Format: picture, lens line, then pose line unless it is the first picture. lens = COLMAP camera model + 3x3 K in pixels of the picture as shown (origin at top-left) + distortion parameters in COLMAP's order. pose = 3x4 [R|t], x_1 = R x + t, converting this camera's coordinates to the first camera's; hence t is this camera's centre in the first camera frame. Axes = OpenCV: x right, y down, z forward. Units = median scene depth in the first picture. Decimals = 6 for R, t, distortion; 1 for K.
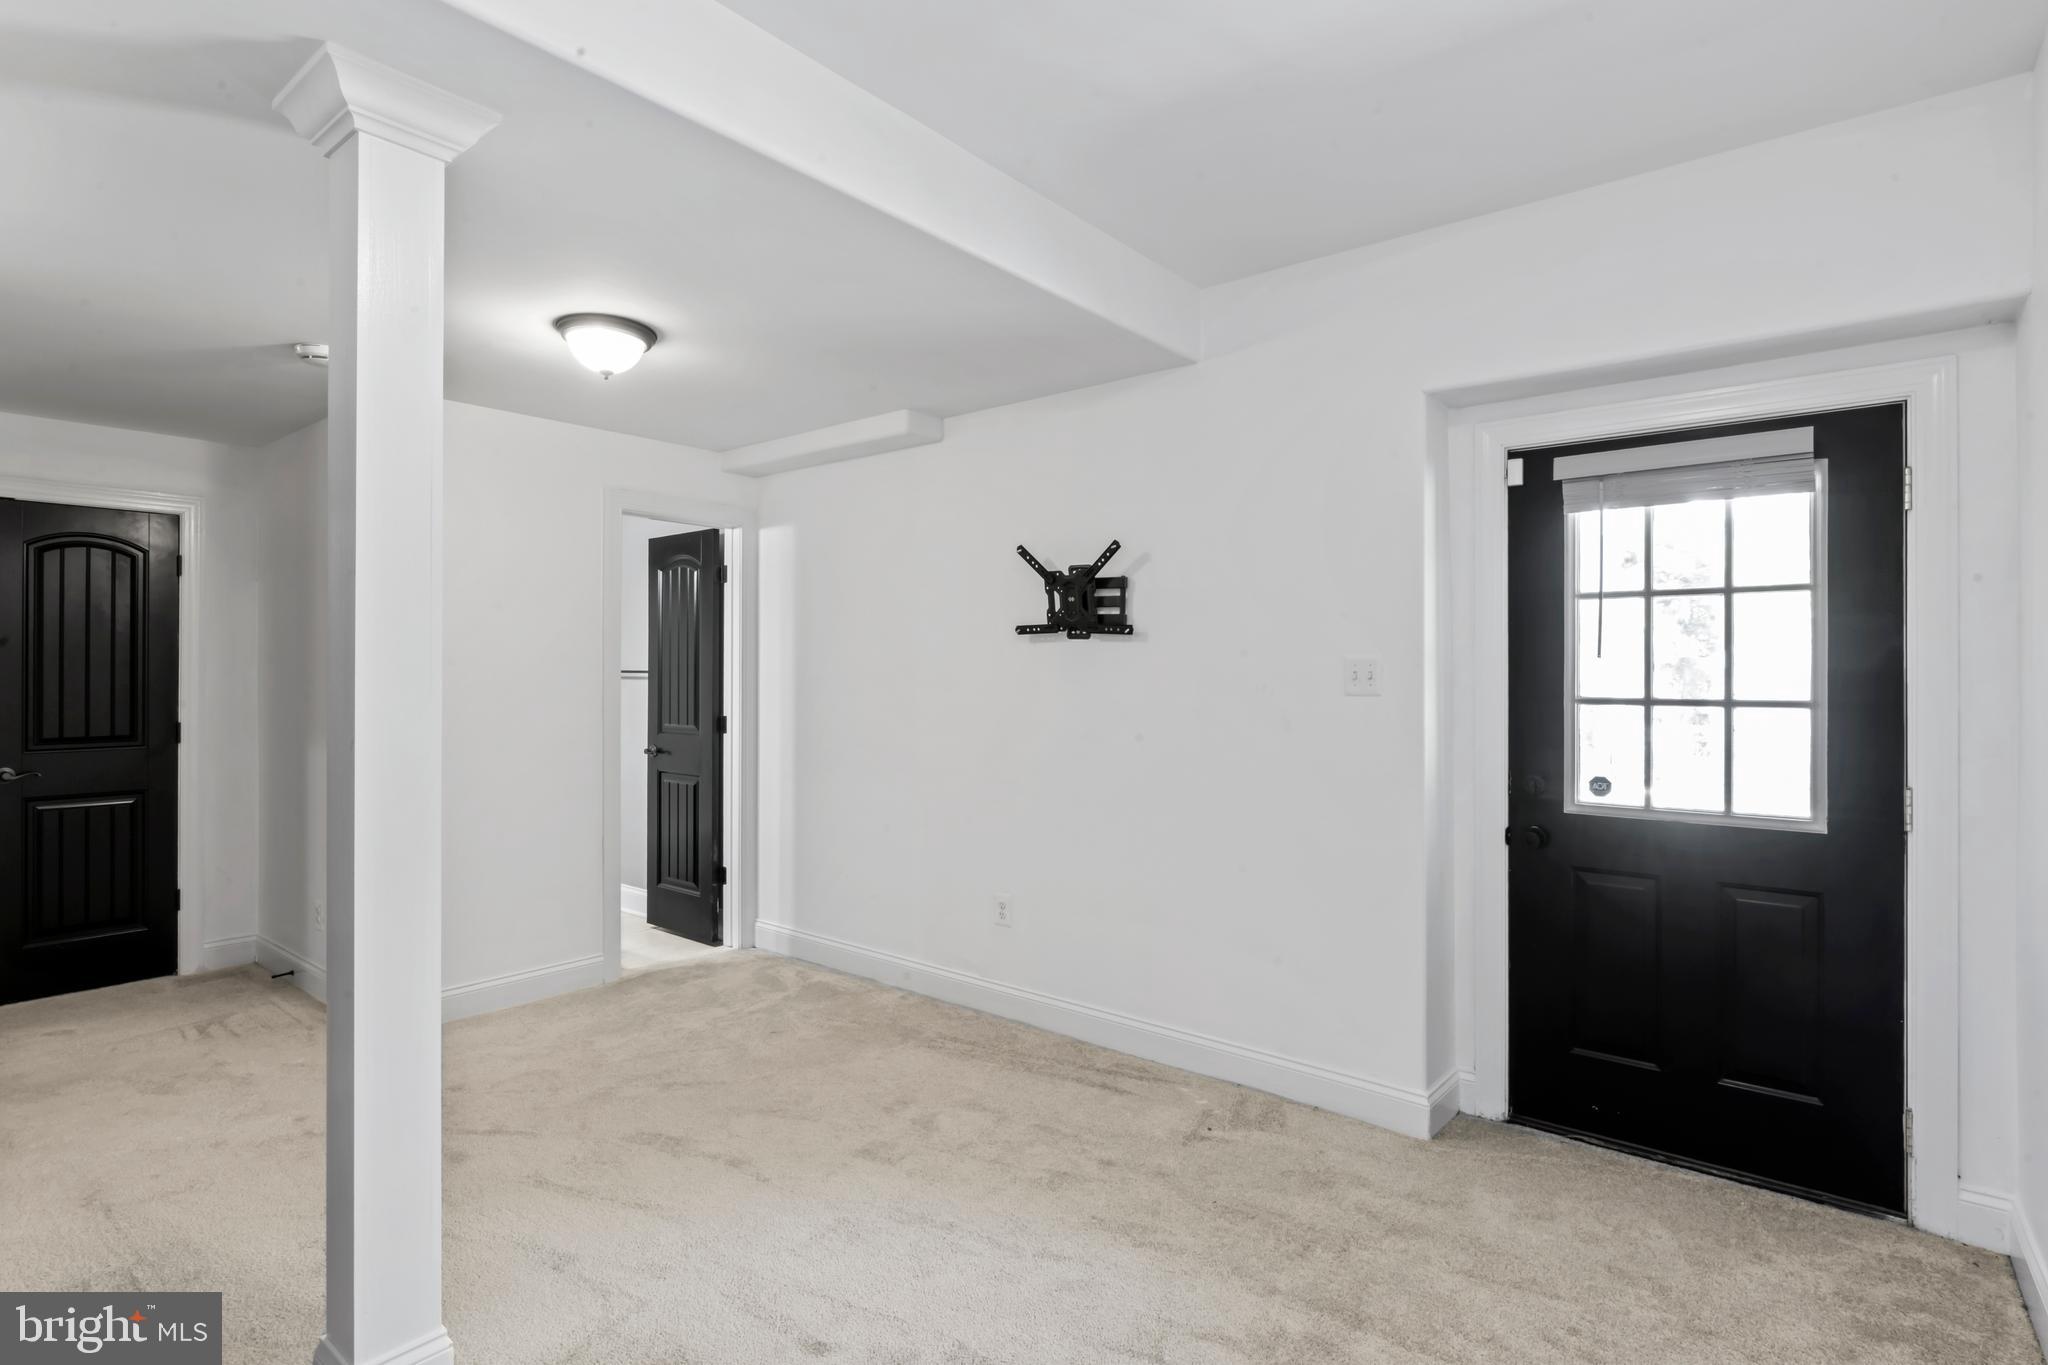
lens RADIAL K [[1025.7, 0, 1026.3], [0, 1025.7, 670.7], [0, 0, 1]] dist [-0.000705, 0.000030]
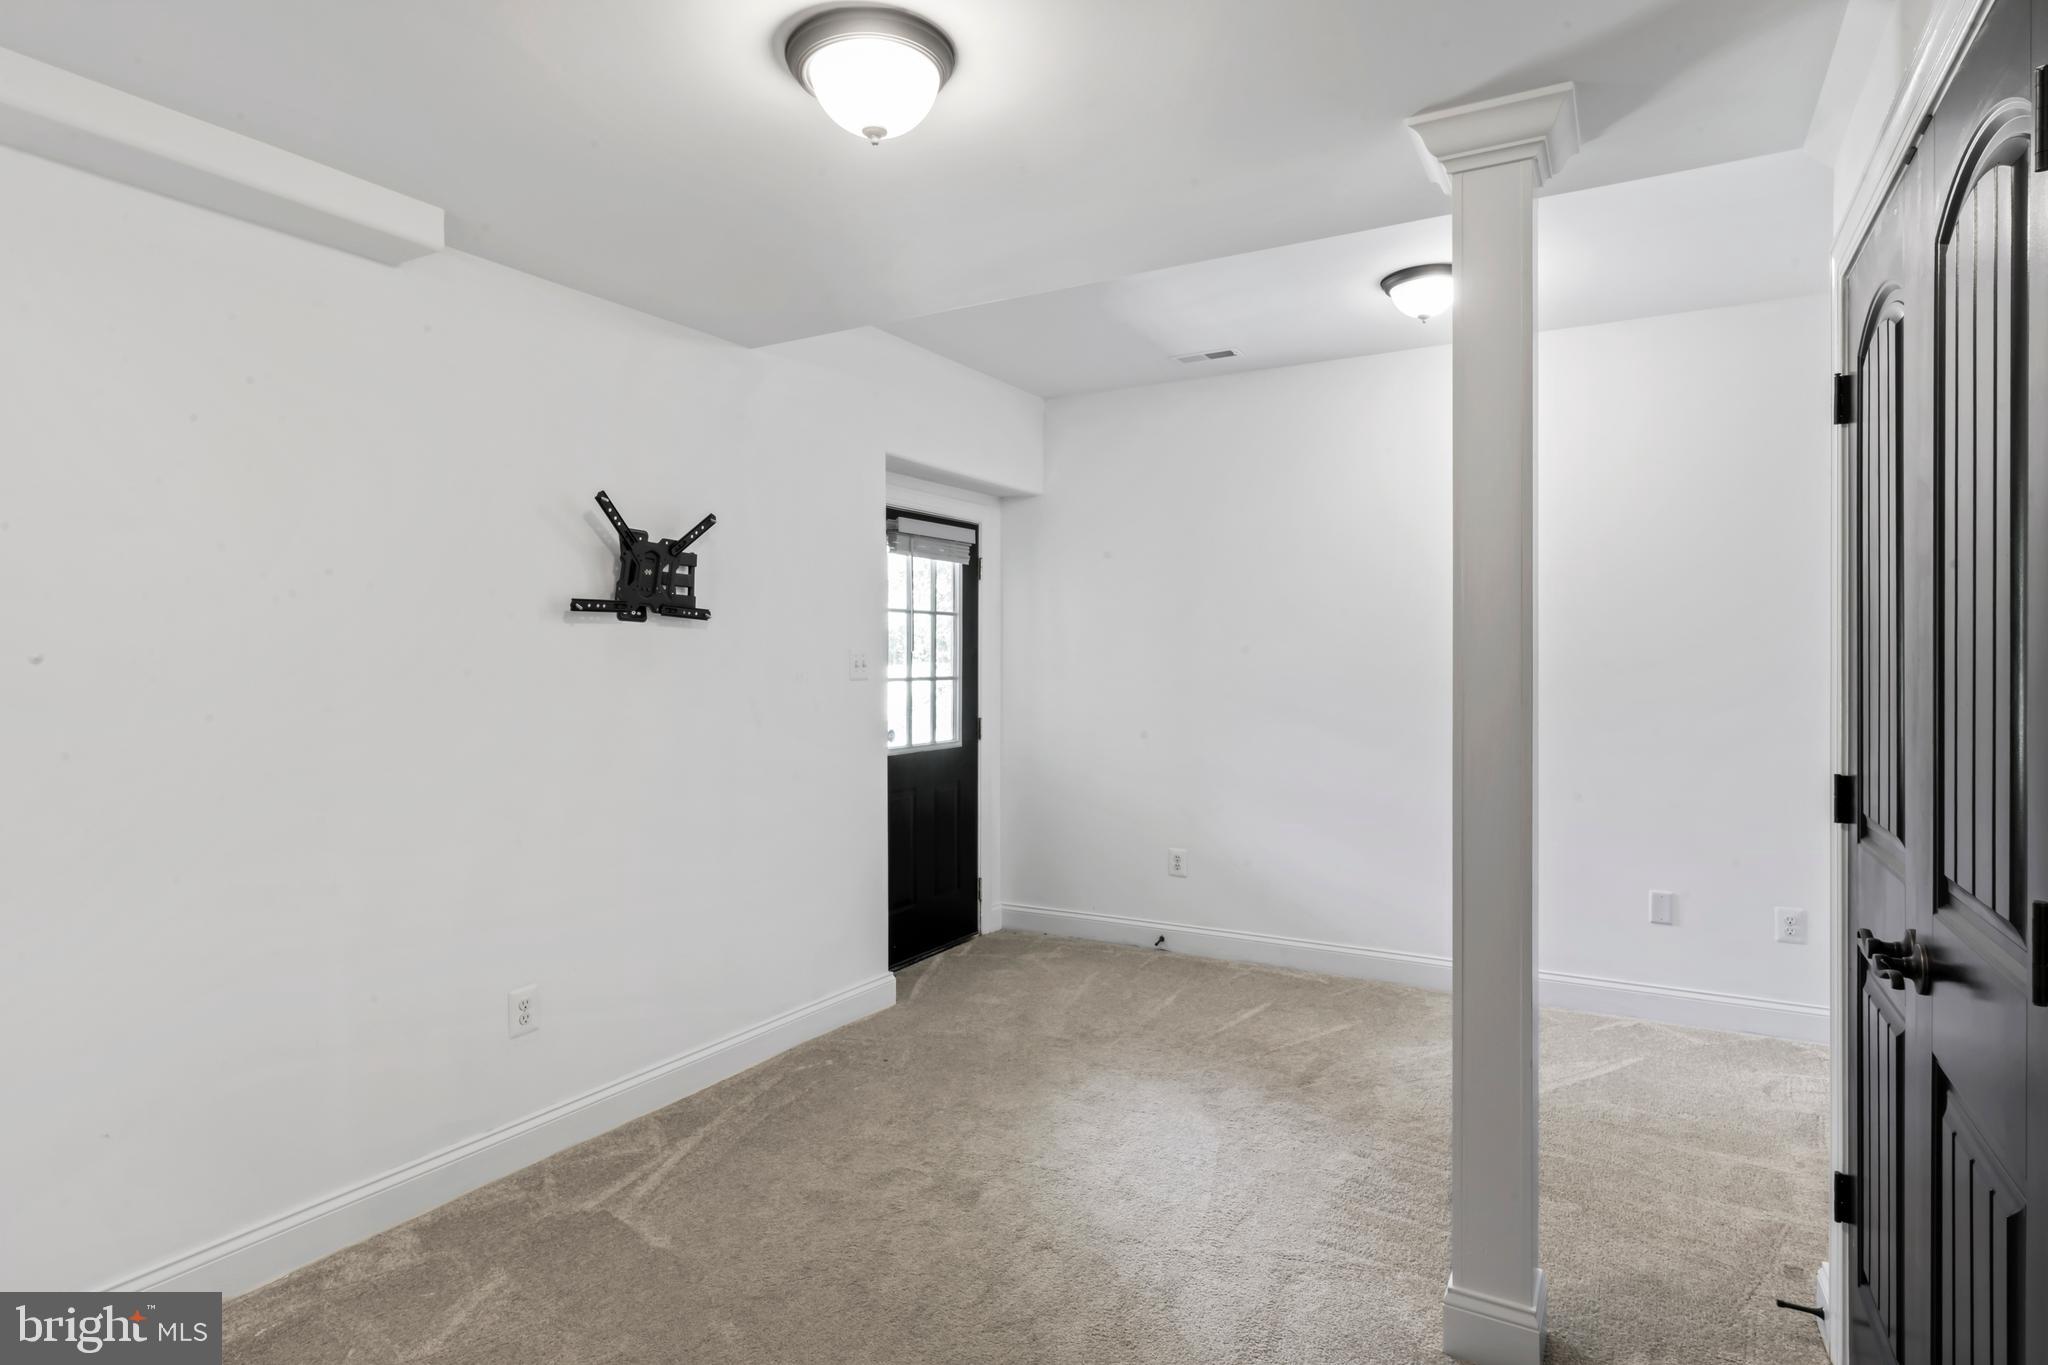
lens RADIAL K [[1108.6, 0, 1022.6], [0, 1108.6, 670.9], [0, 0, 1]] dist [0.000989, 0.000034]
pose [[-0.167502, -0.011070, 0.985810, -0.888012], [0.000148, 0.999937, 0.011254, -0.001923], [-0.985872, 0.002031, -0.167490, 0.878966]]
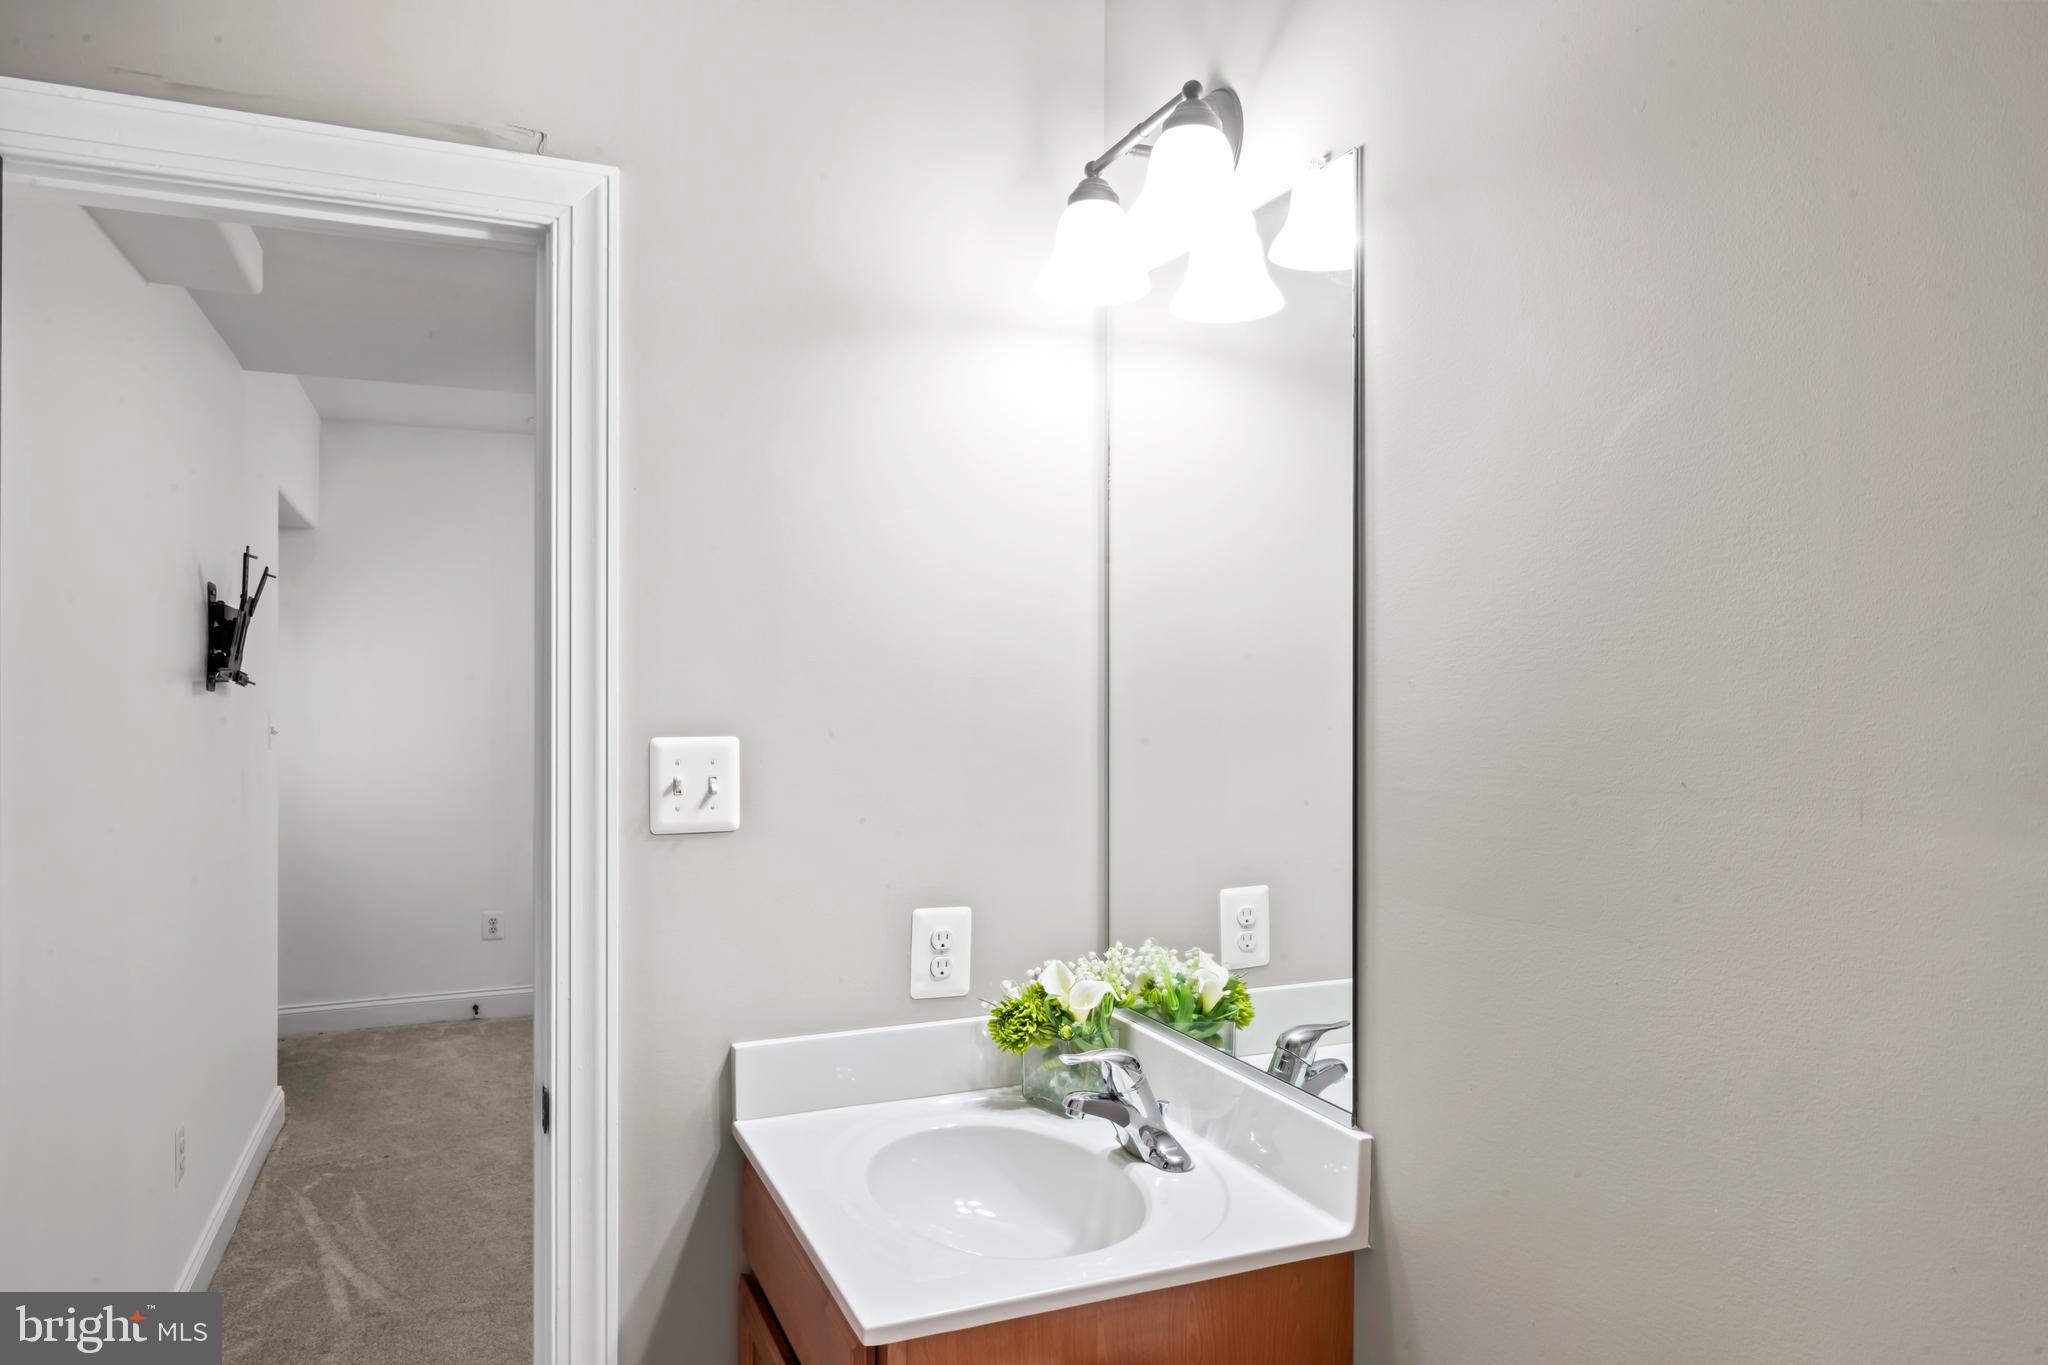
lens RADIAL K [[1366.0, 0, 1027.1], [0, 1366.0, 683.9], [0, 0, 1]] dist [-0.003326, 0.000271]
pose [[-0.880823, 0.002565, 0.473439, -0.900733], [0.002706, 0.999996, -0.000383, -0.034272], [-0.473438, 0.000944, -0.880827, 1.590454]]
